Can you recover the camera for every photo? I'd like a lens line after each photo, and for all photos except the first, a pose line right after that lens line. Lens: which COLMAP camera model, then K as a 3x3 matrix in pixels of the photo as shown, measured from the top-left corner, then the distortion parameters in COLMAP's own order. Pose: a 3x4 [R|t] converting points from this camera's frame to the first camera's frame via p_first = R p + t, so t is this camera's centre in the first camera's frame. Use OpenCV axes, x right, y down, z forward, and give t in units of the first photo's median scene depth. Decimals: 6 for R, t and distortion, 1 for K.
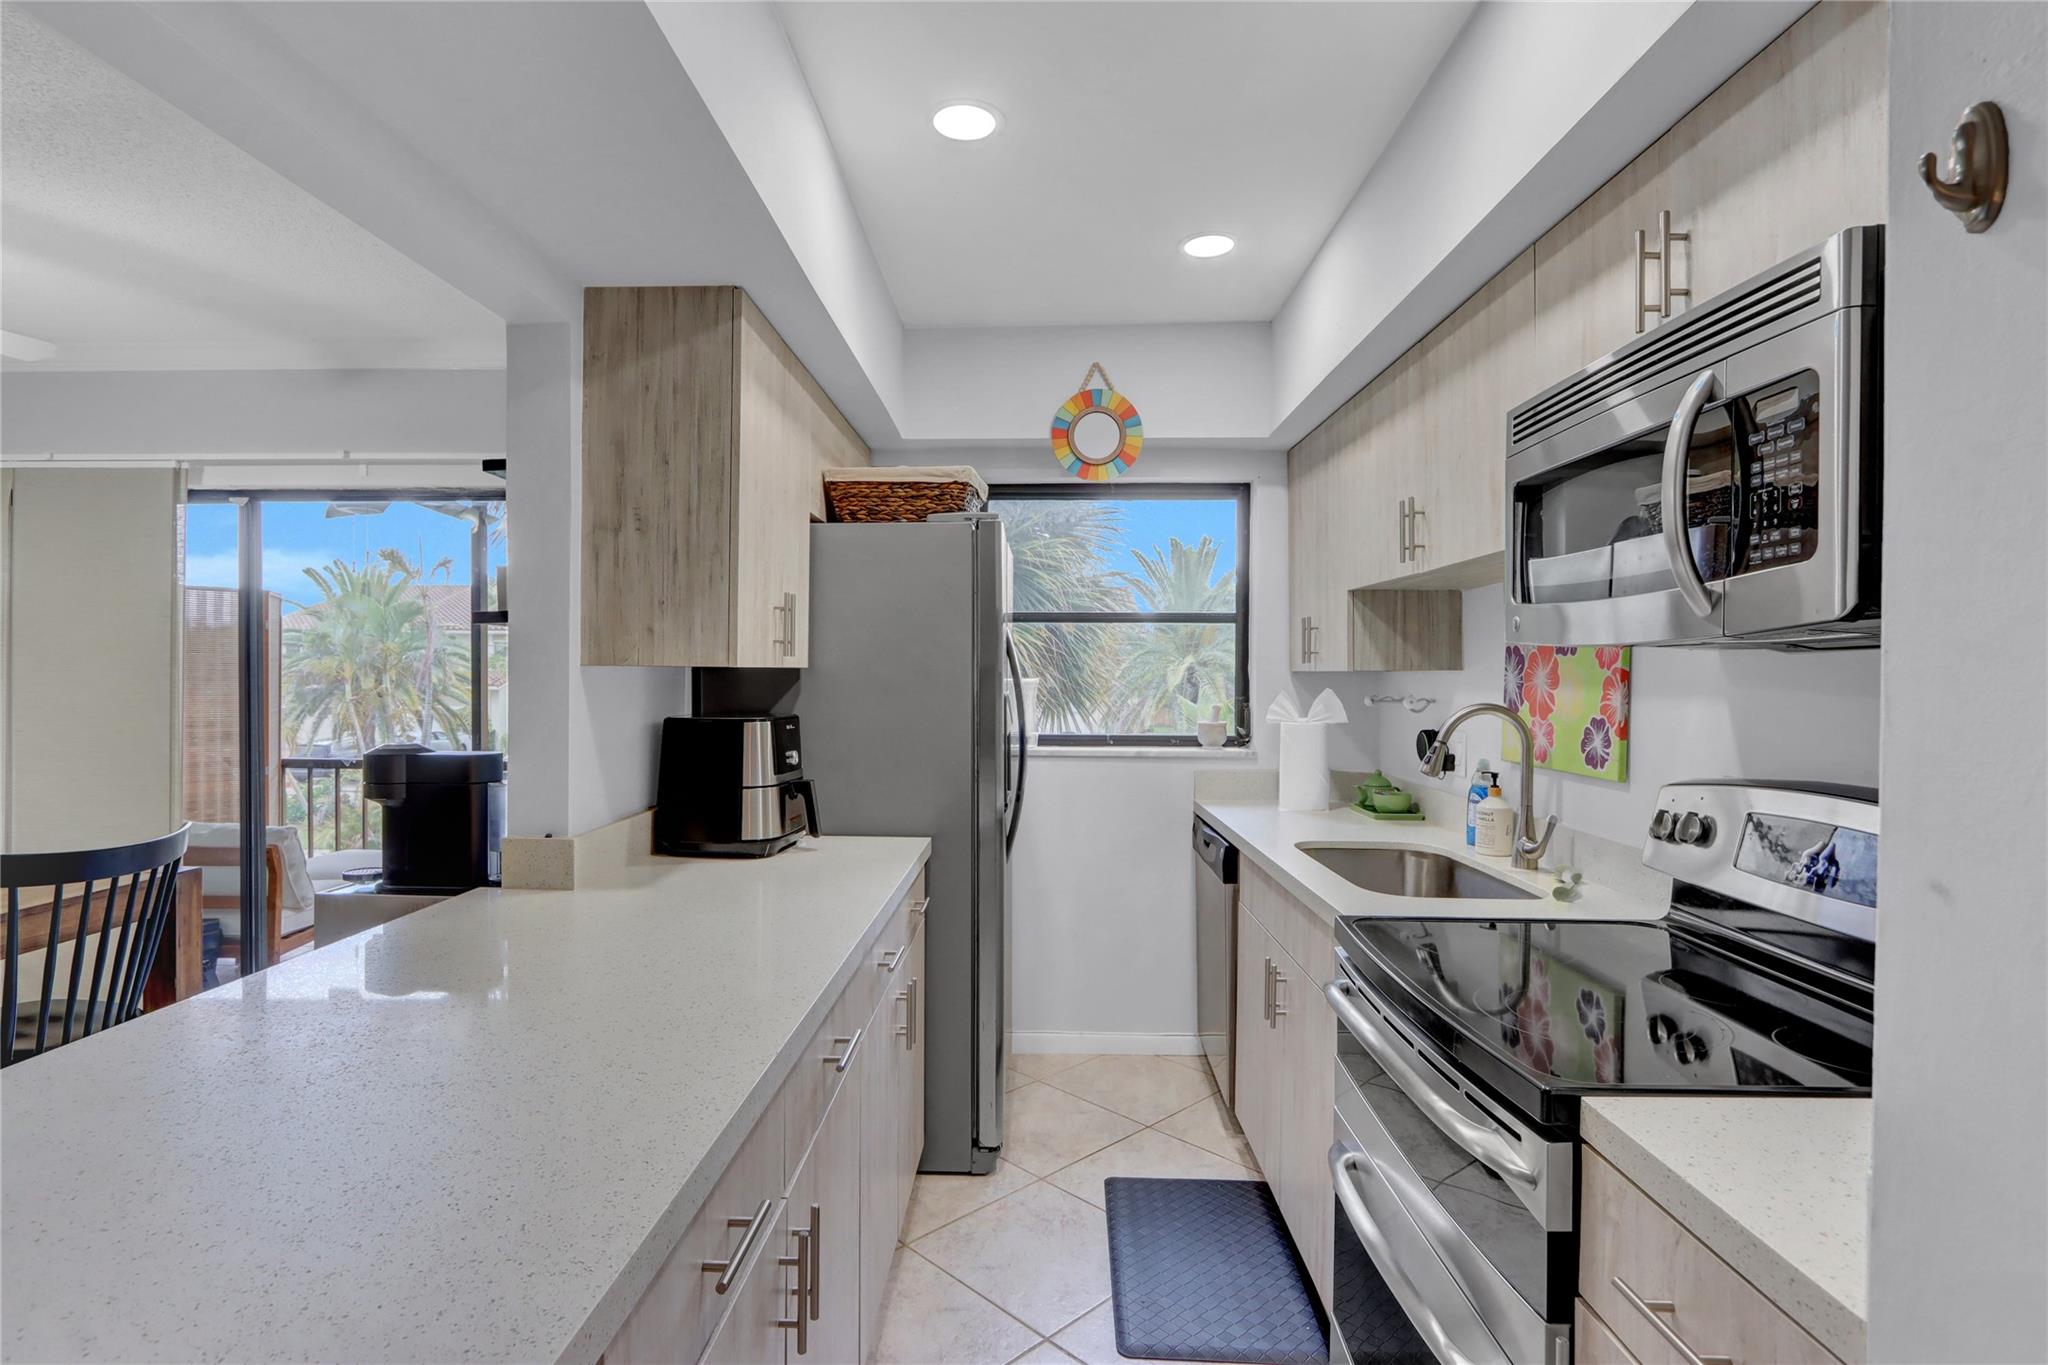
lens RADIAL K [[1009.2, 0, 1013.2], [0, 1009.2, 679.8], [0, 0, 1]] dist [-0.014906, 0.000752]
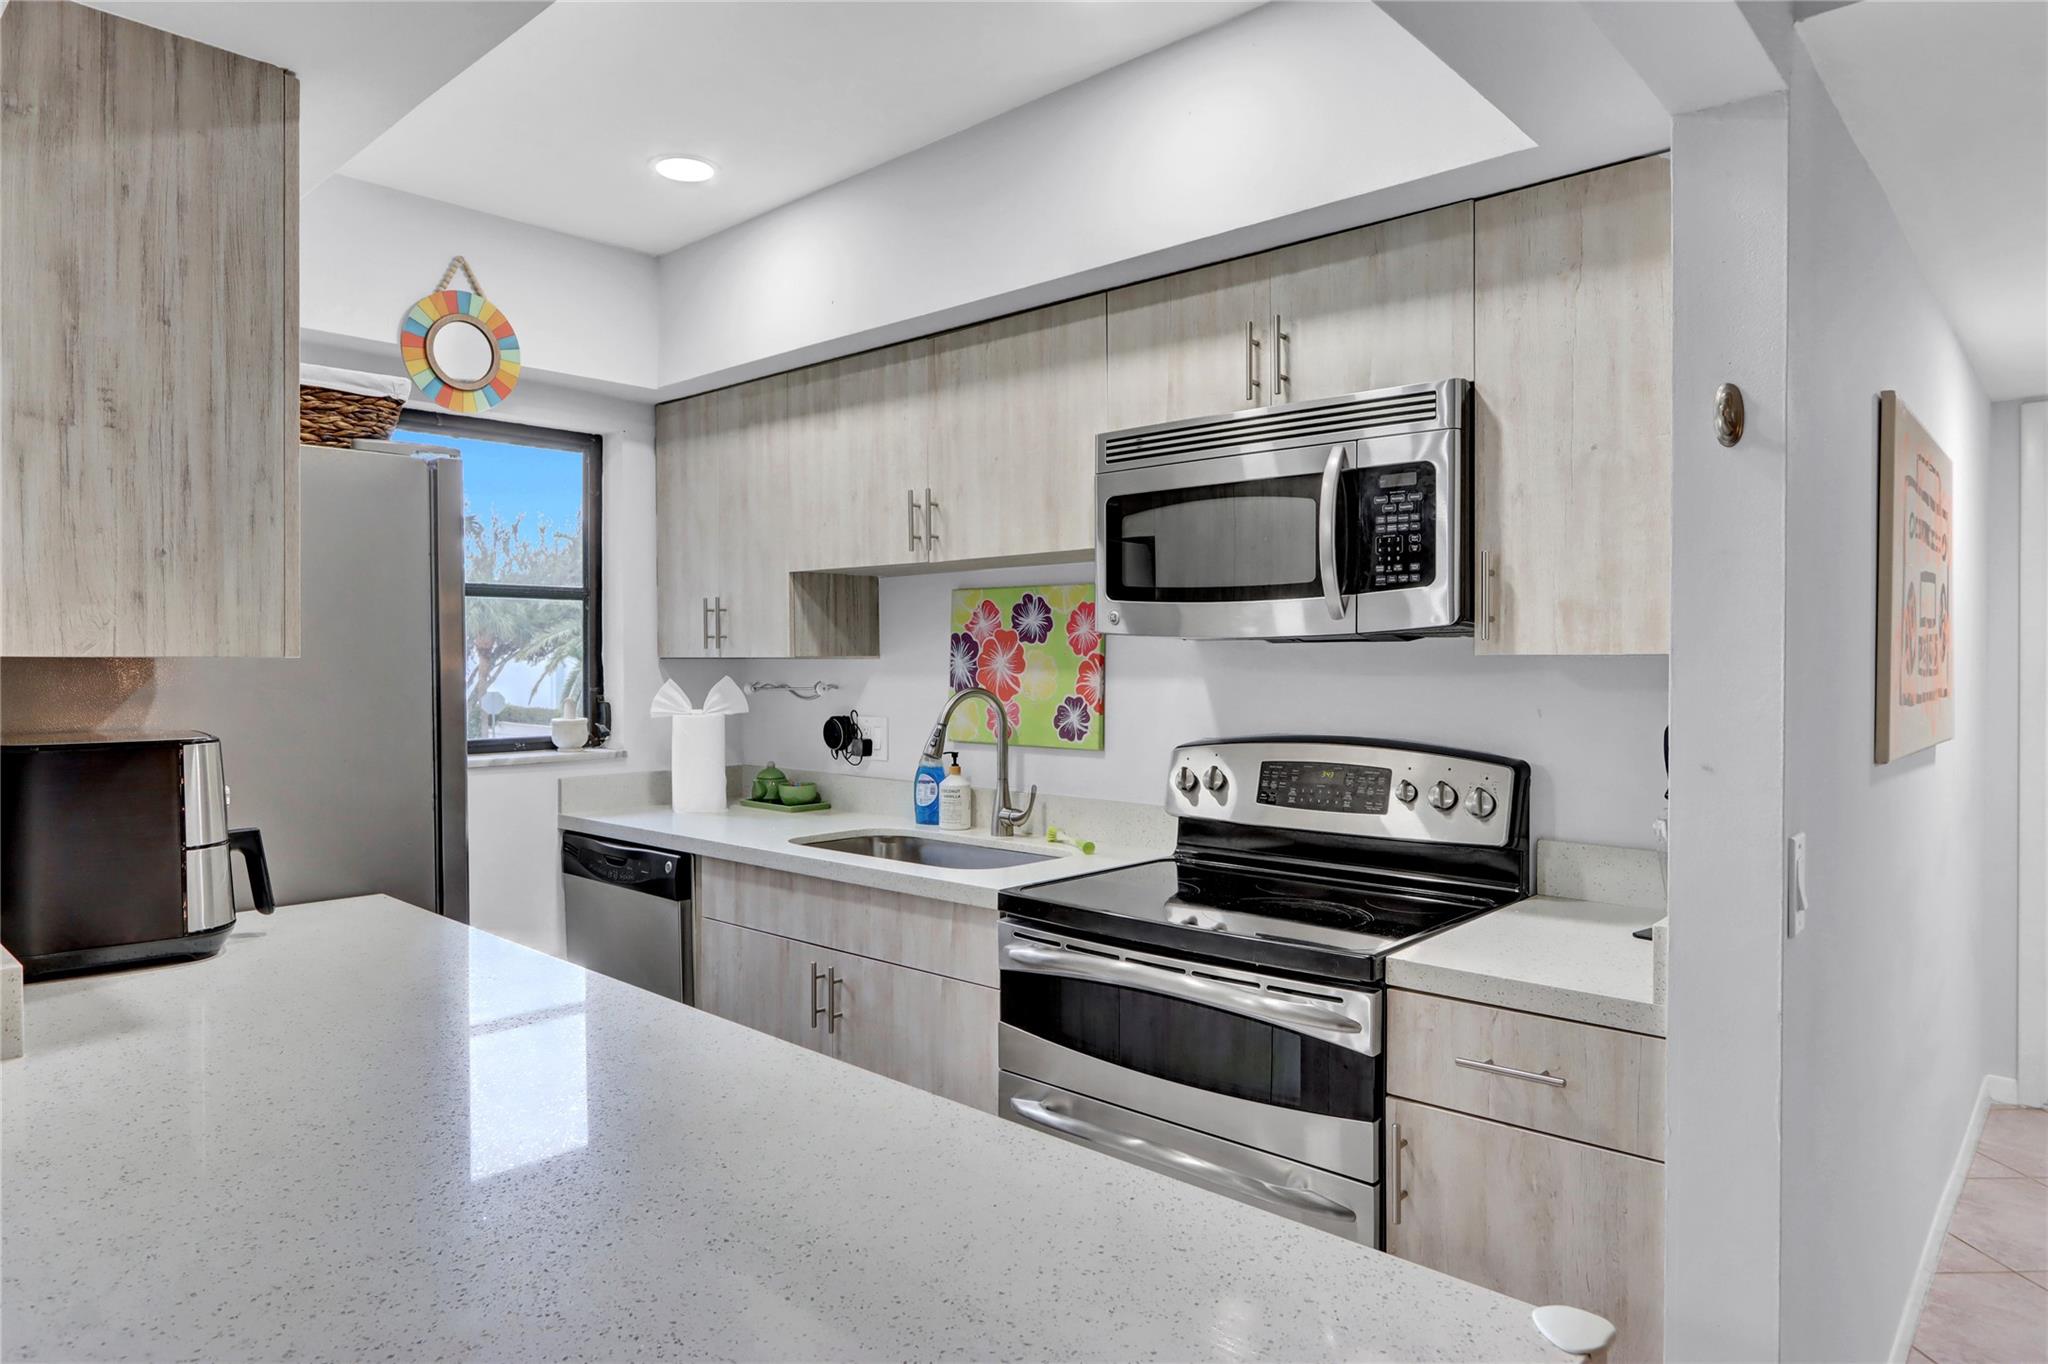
lens RADIAL K [[1219.8, 0, 987.2], [0, 1219.8, 677.1], [0, 0, 1]] dist [-0.014098, 0.002866]
pose [[0.660983, -0.017517, 0.750197, -0.566617], [0.009976, 0.999844, 0.014557, -0.007117], [-0.750335, -0.002138, 0.661055, 0.142321]]
